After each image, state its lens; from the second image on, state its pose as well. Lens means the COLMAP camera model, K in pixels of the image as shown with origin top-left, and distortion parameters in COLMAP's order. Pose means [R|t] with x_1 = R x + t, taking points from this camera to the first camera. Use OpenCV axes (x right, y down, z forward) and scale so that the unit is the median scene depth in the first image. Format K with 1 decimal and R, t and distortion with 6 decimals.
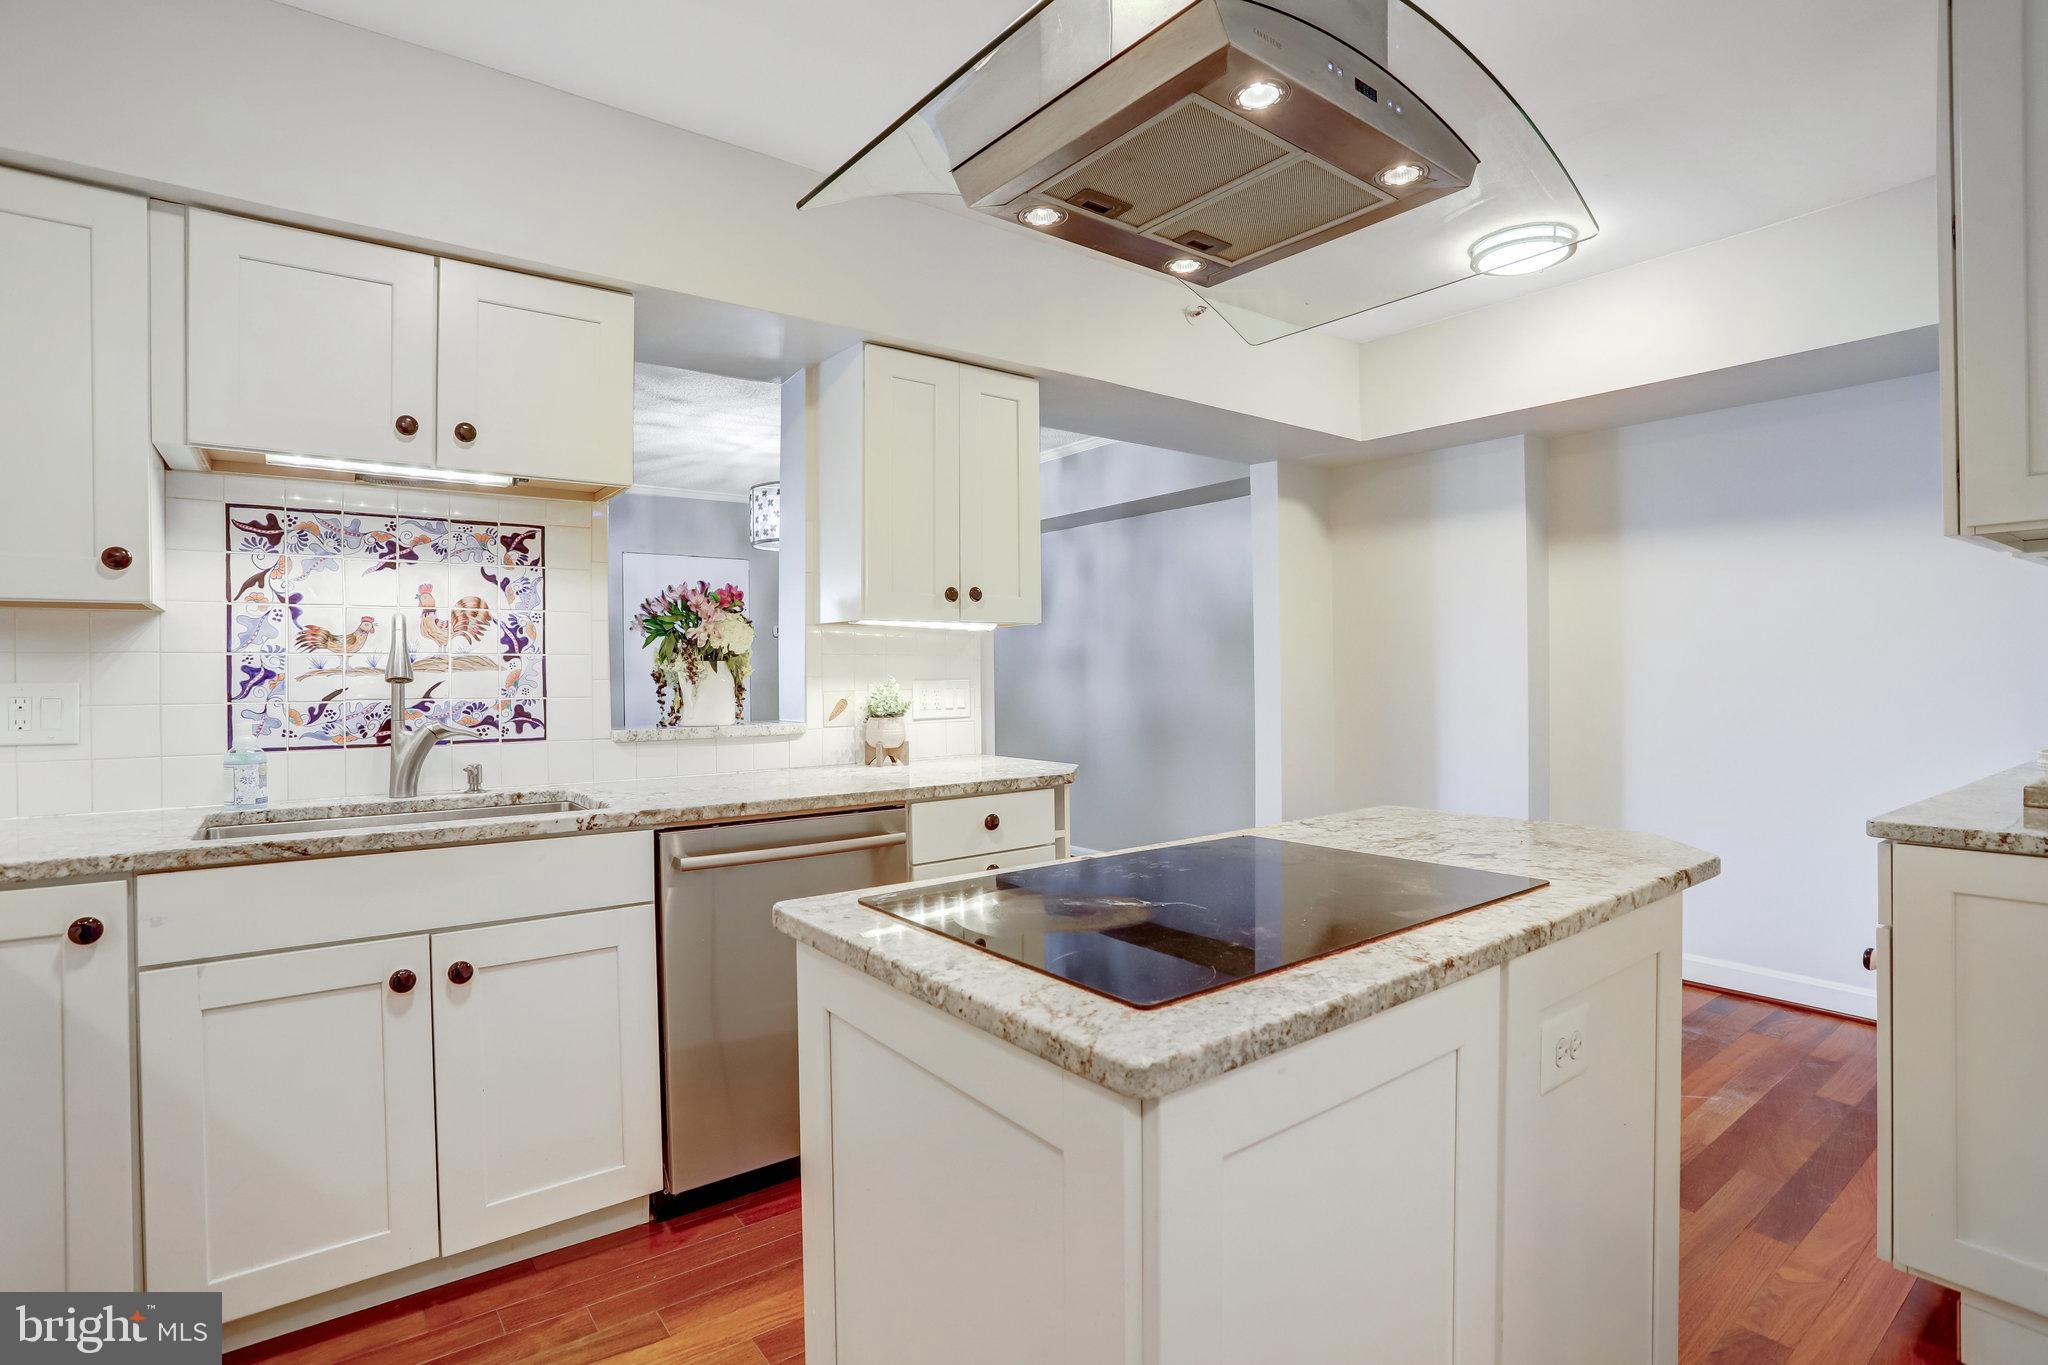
lens RADIAL K [[1012.9, 0, 1028.3], [0, 1012.9, 676.1], [0, 0, 1]] dist [-0.067487, 0.026452]
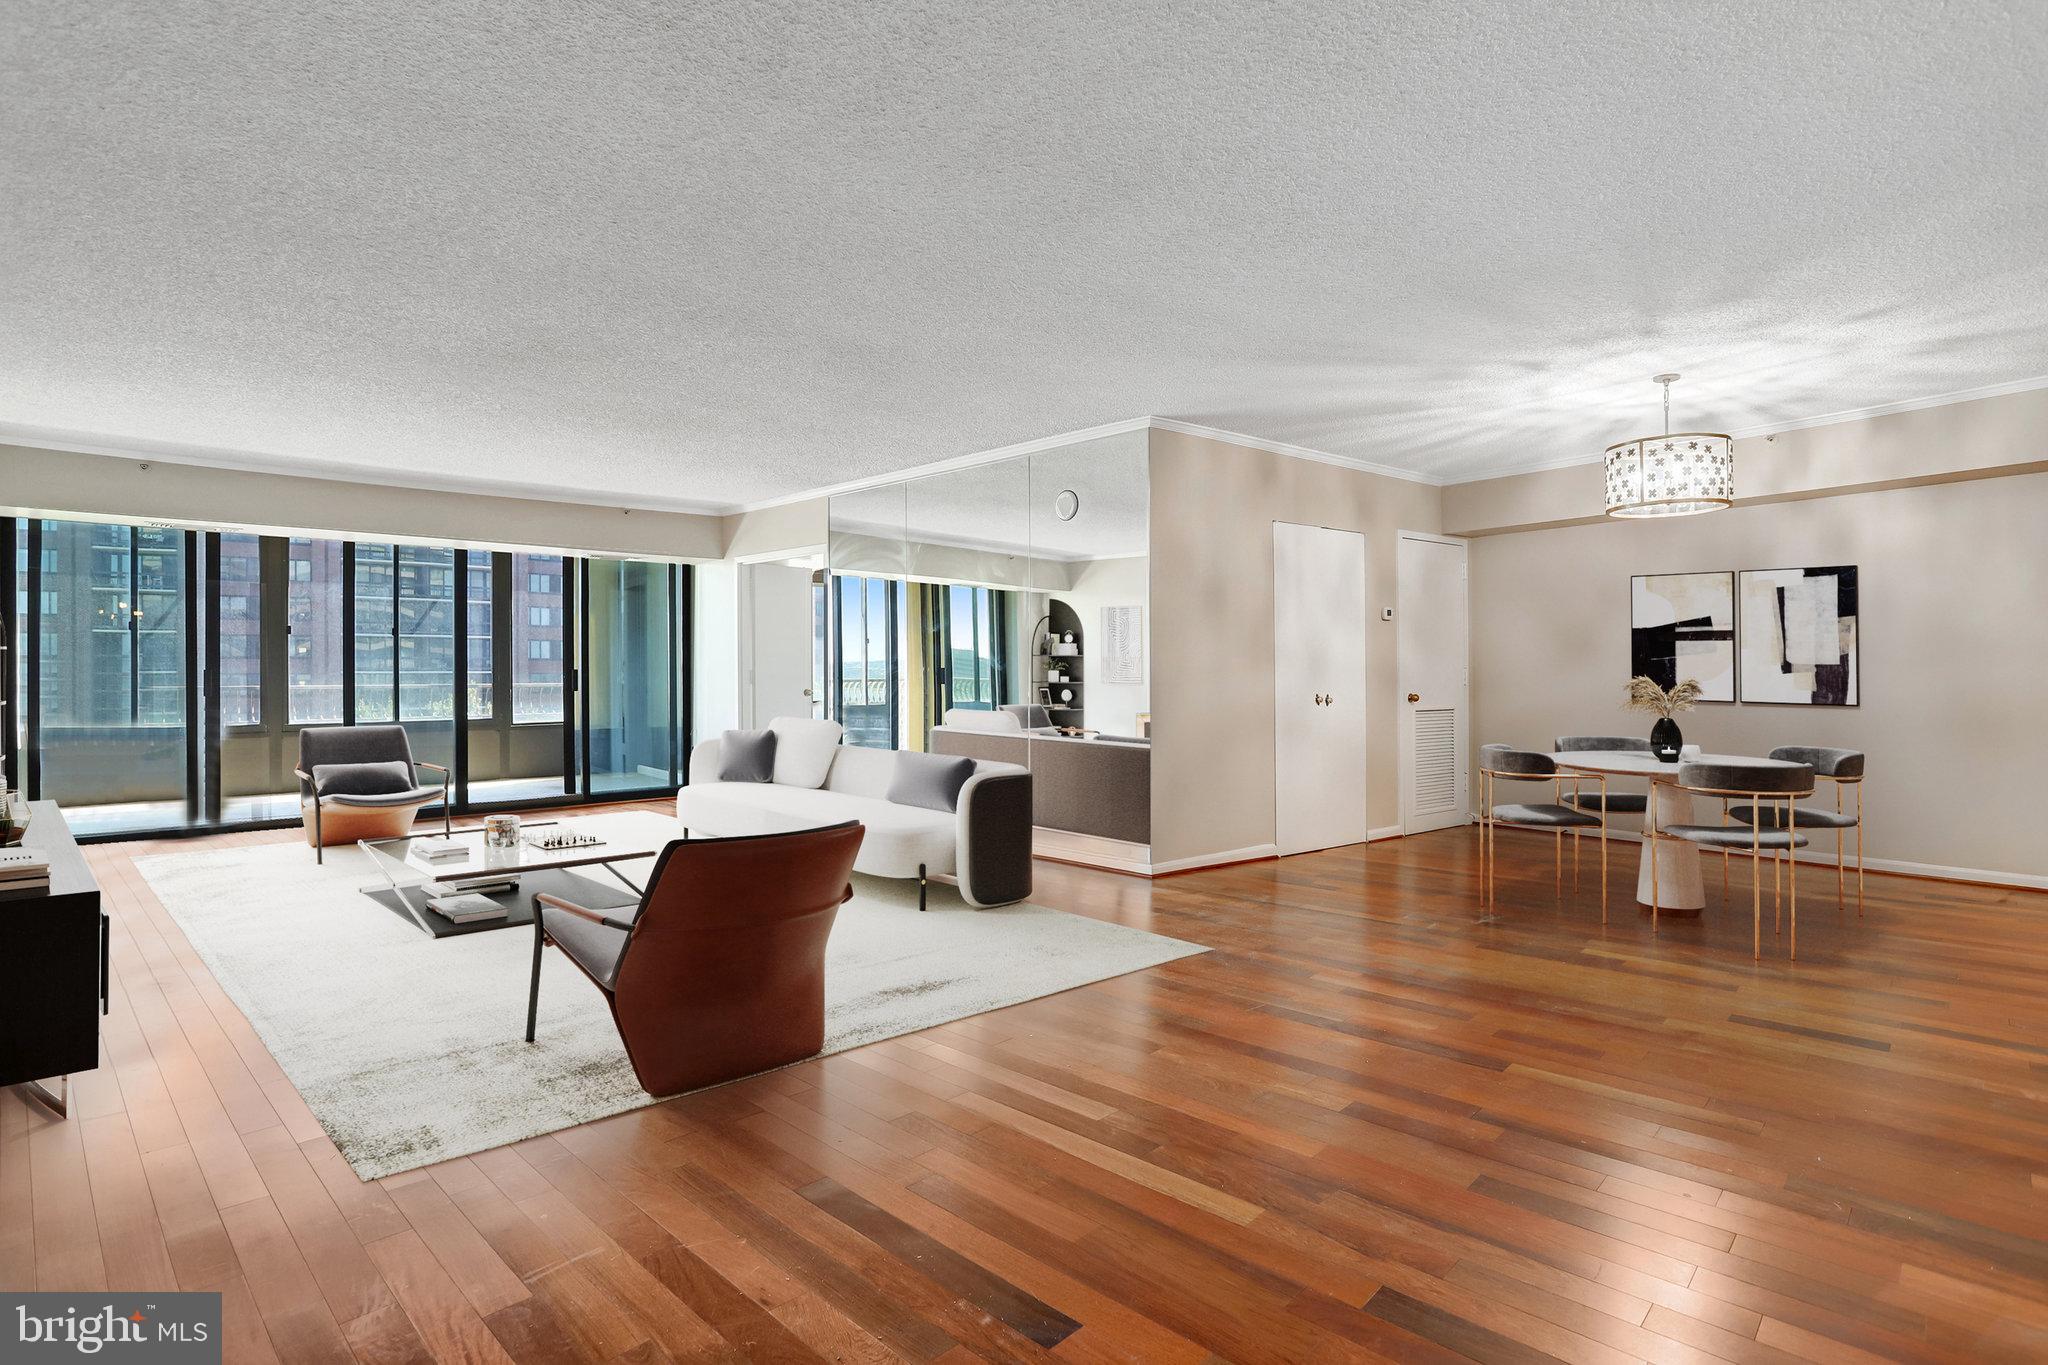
lens RADIAL K [[1012.9, 0, 1015.2], [0, 1012.9, 670.7], [0, 0, 1]] dist [-0.067487, 0.026452]
pose [[0.999099, 0.008156, -0.041644, -1.684467], [-0.008651, 0.999894, -0.011709, 0.056903], [0.041544, 0.012058, 0.999064, 0.268783]]
